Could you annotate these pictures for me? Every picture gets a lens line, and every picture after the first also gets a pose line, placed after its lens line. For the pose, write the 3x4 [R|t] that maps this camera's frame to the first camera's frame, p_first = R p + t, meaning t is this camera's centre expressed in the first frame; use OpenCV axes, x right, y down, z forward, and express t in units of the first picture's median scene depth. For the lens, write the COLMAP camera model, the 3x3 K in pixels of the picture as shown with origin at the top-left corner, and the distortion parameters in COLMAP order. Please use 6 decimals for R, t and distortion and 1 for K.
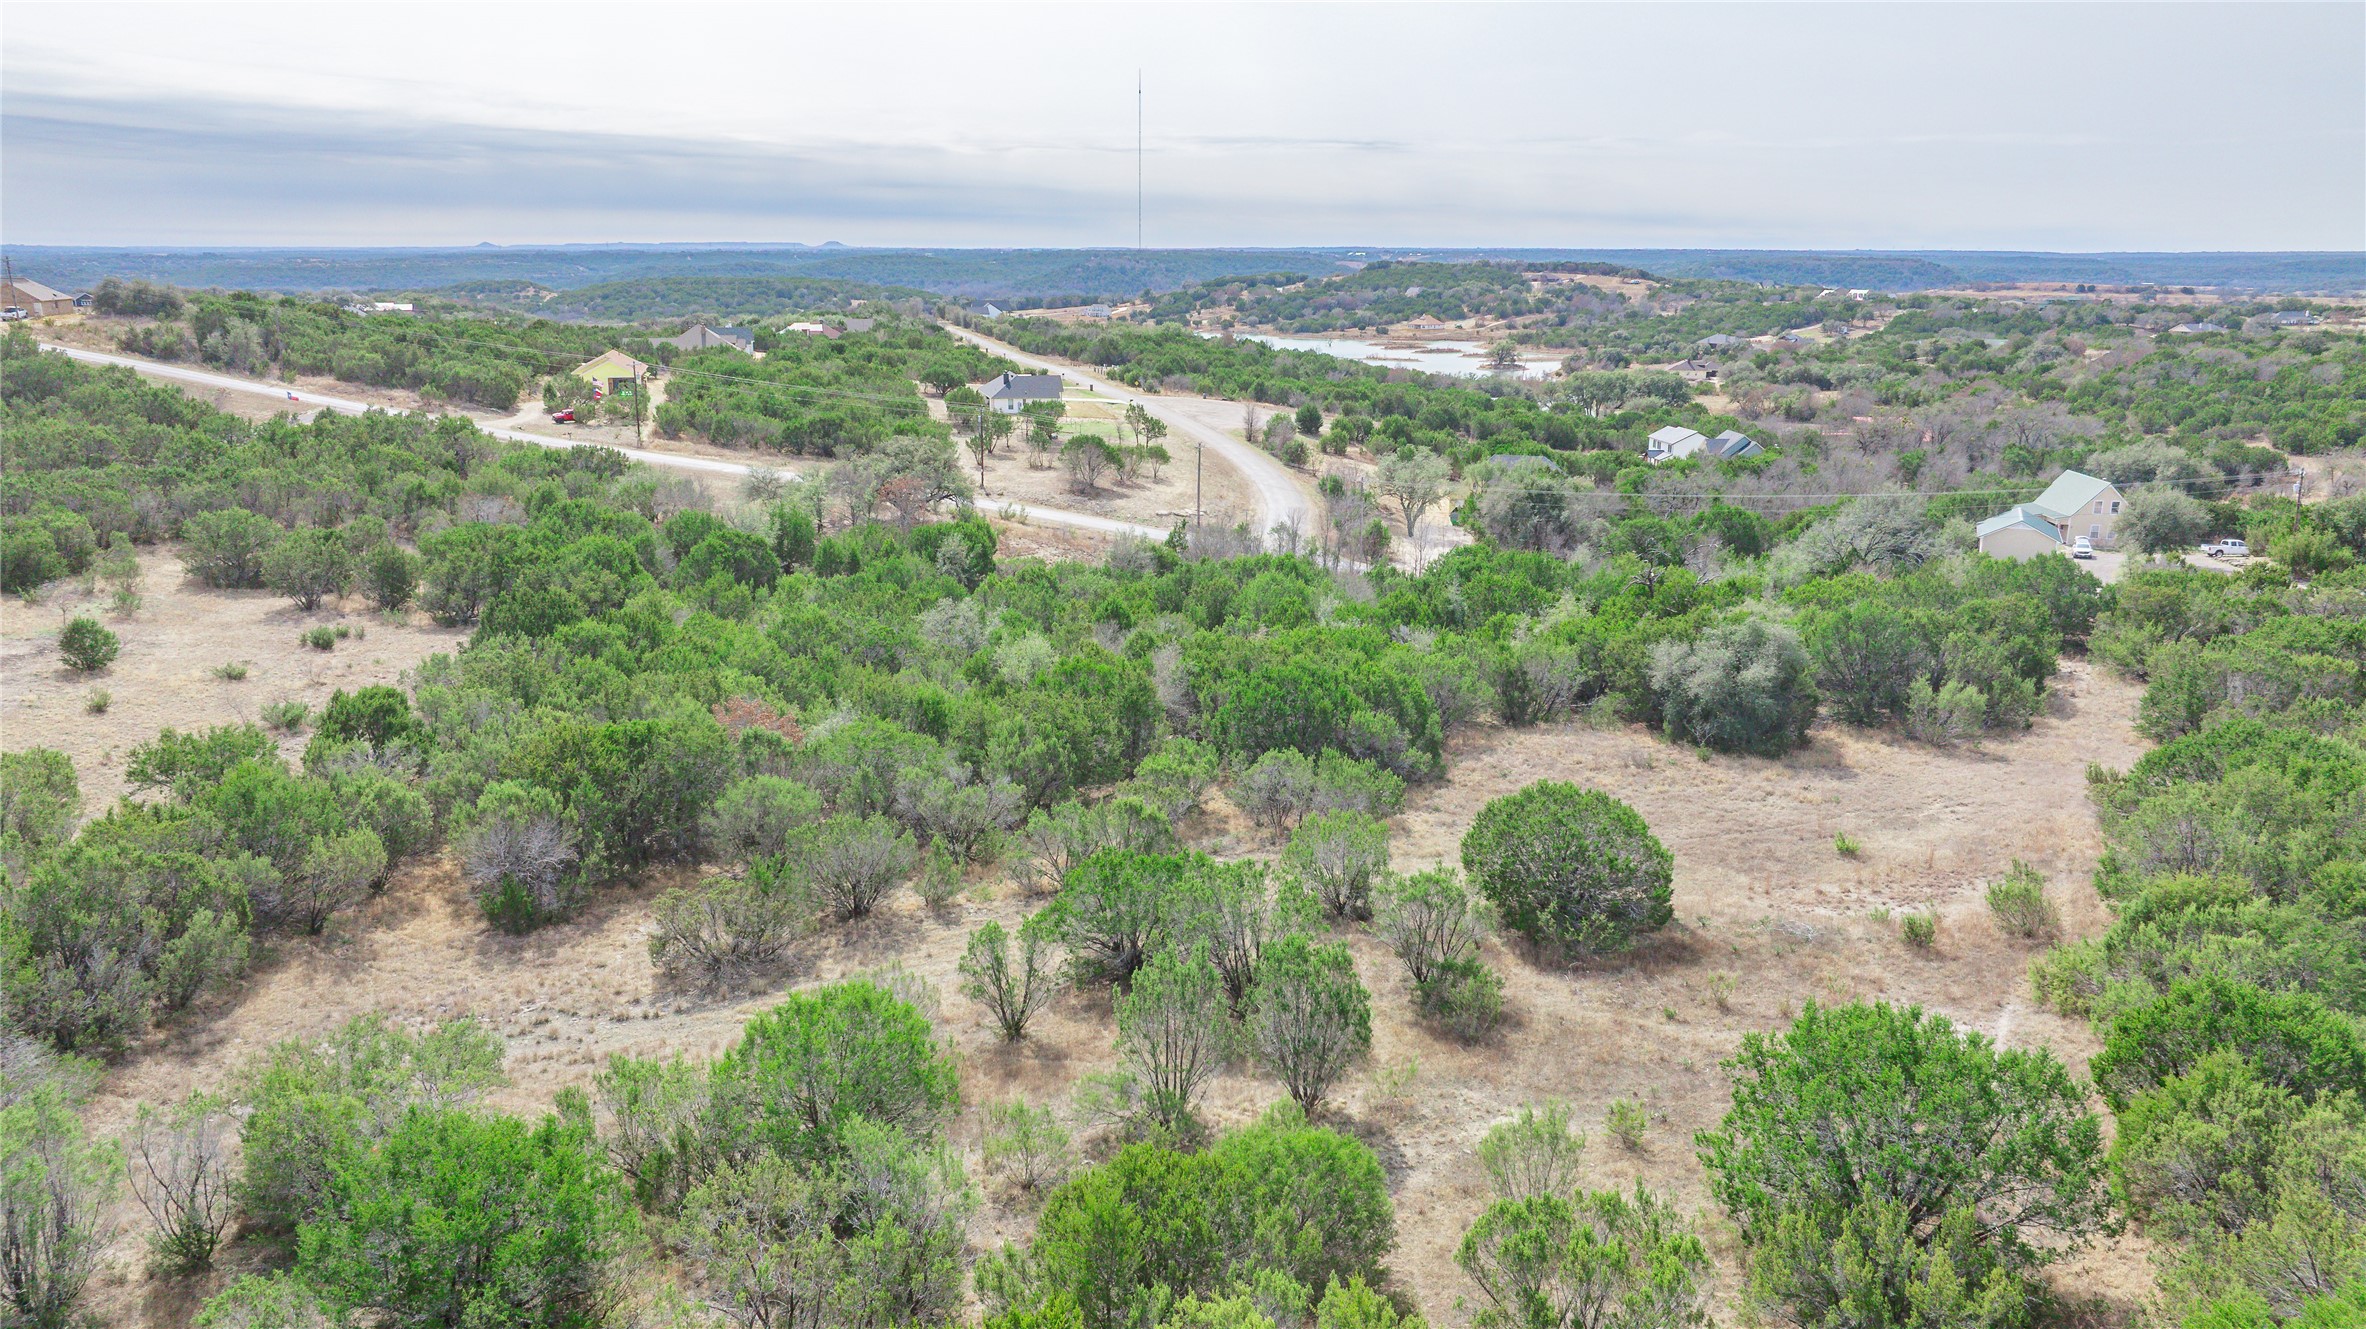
lens RADIAL K [[1666.2, 0, 1183.0], [0, 1666.2, 664.5], [0, 0, 1]] dist [-0.020599, 0.005713]
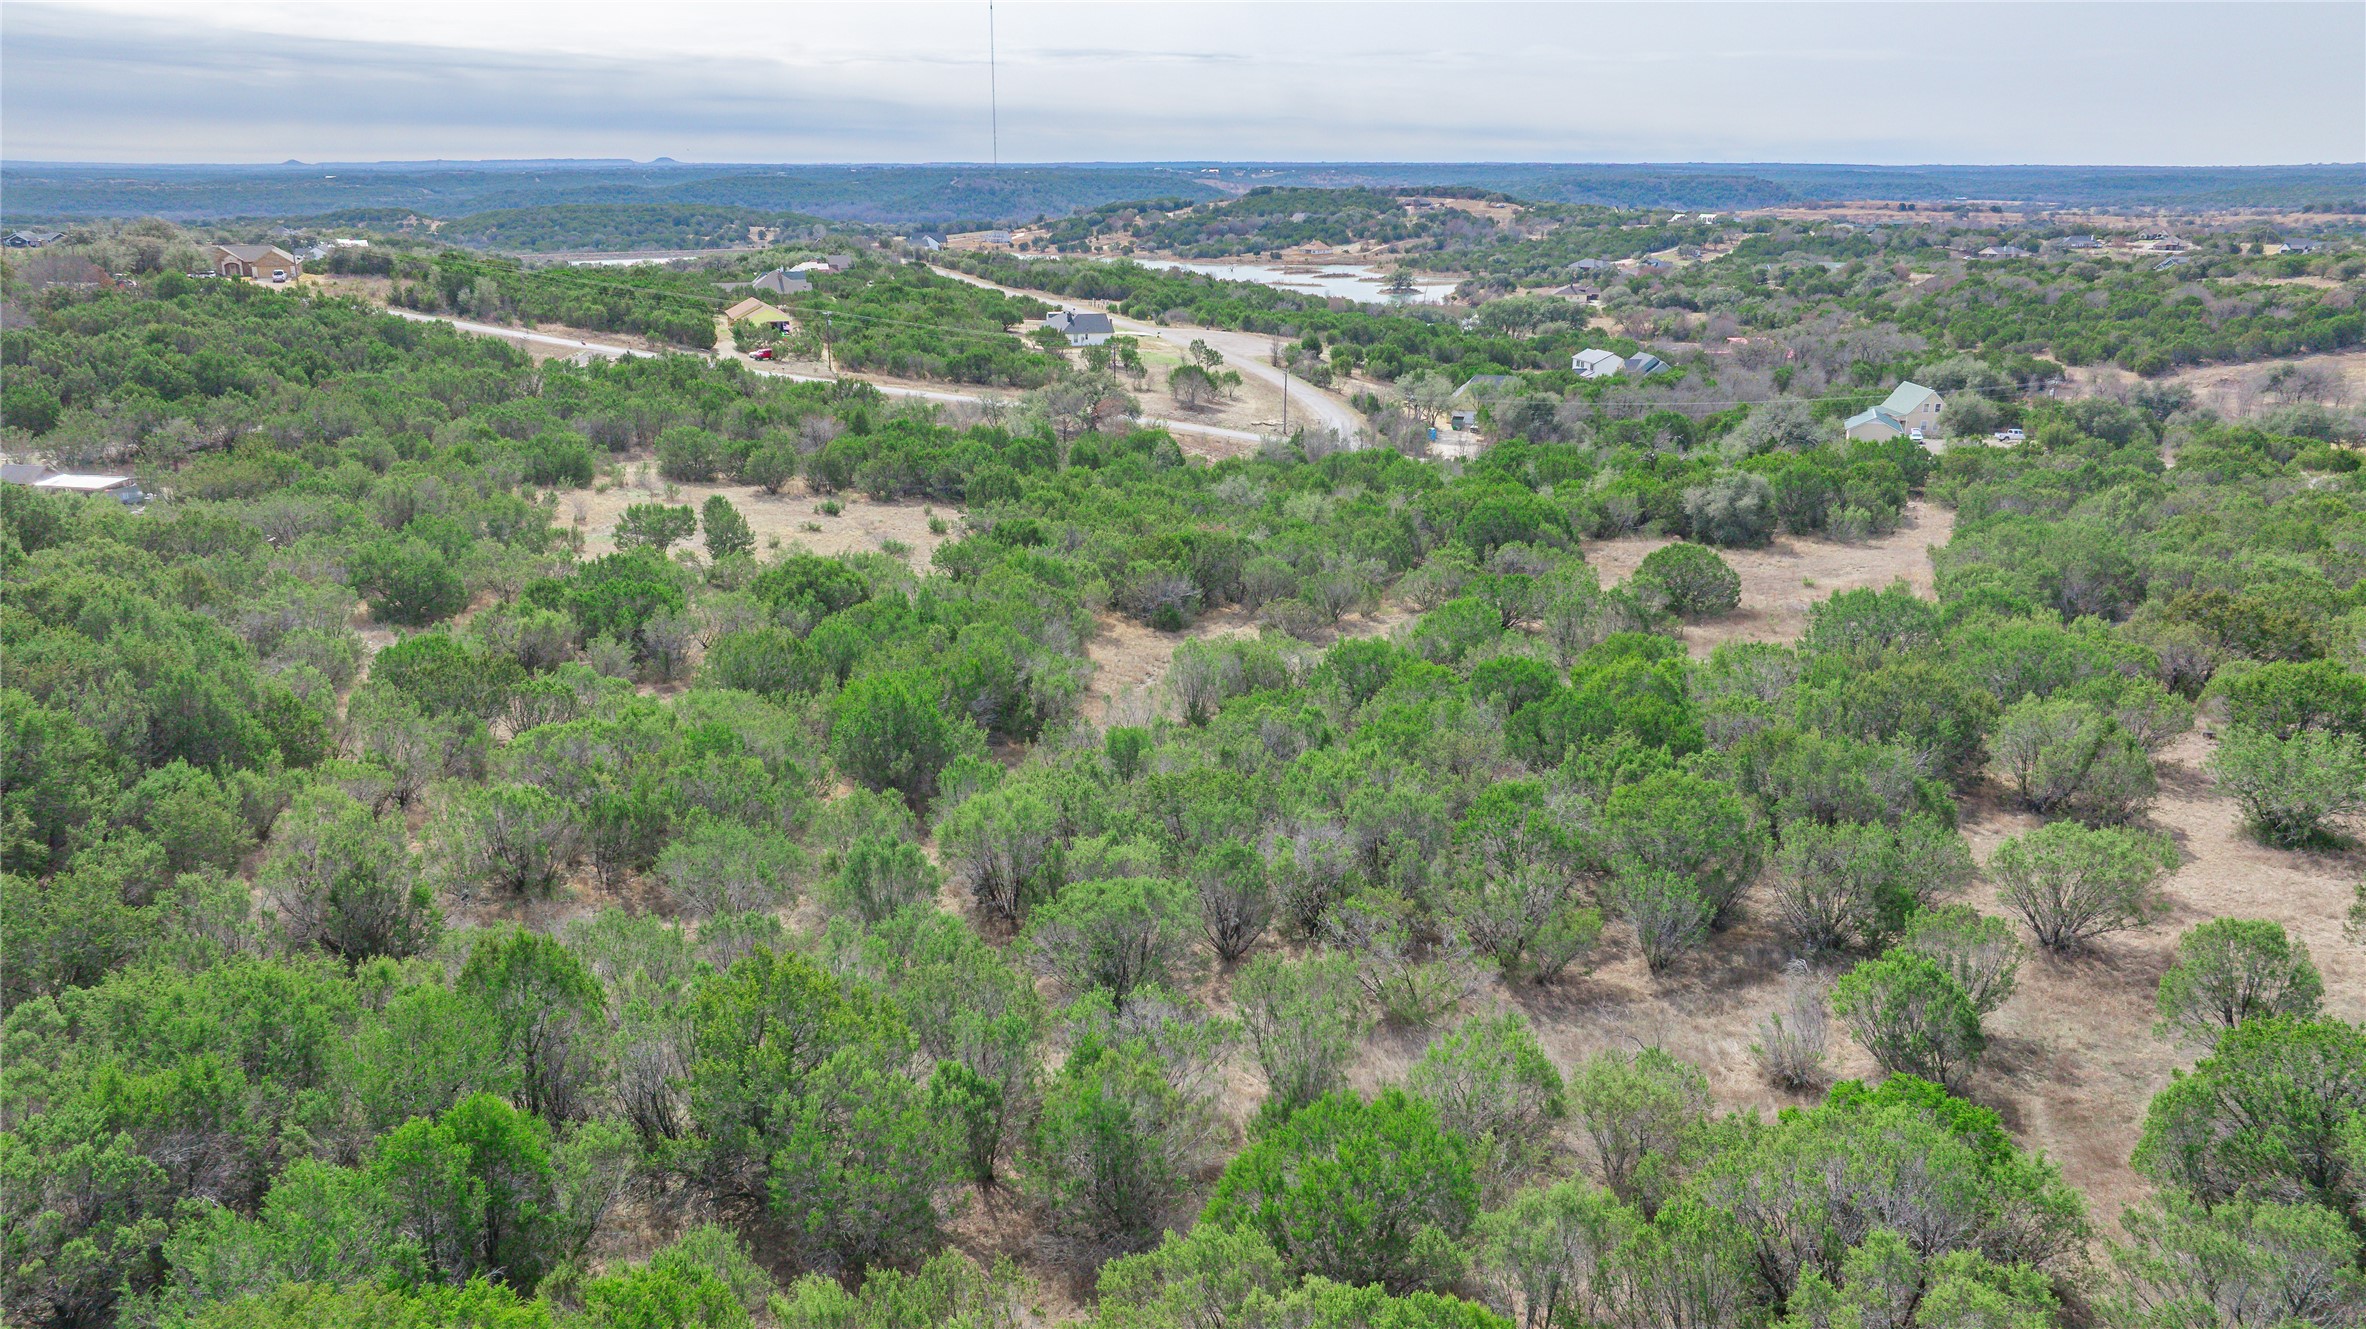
lens RADIAL K [[1666.2, 0, 1183.0], [0, 1666.2, 664.5], [0, 0, 1]] dist [-0.020599, 0.005713]
pose [[0.995777, -0.028795, 0.087168, -0.074839], [0.024557, 0.998482, 0.049311, 0.013768], [-0.088455, -0.046962, 0.994972, -0.130202]]
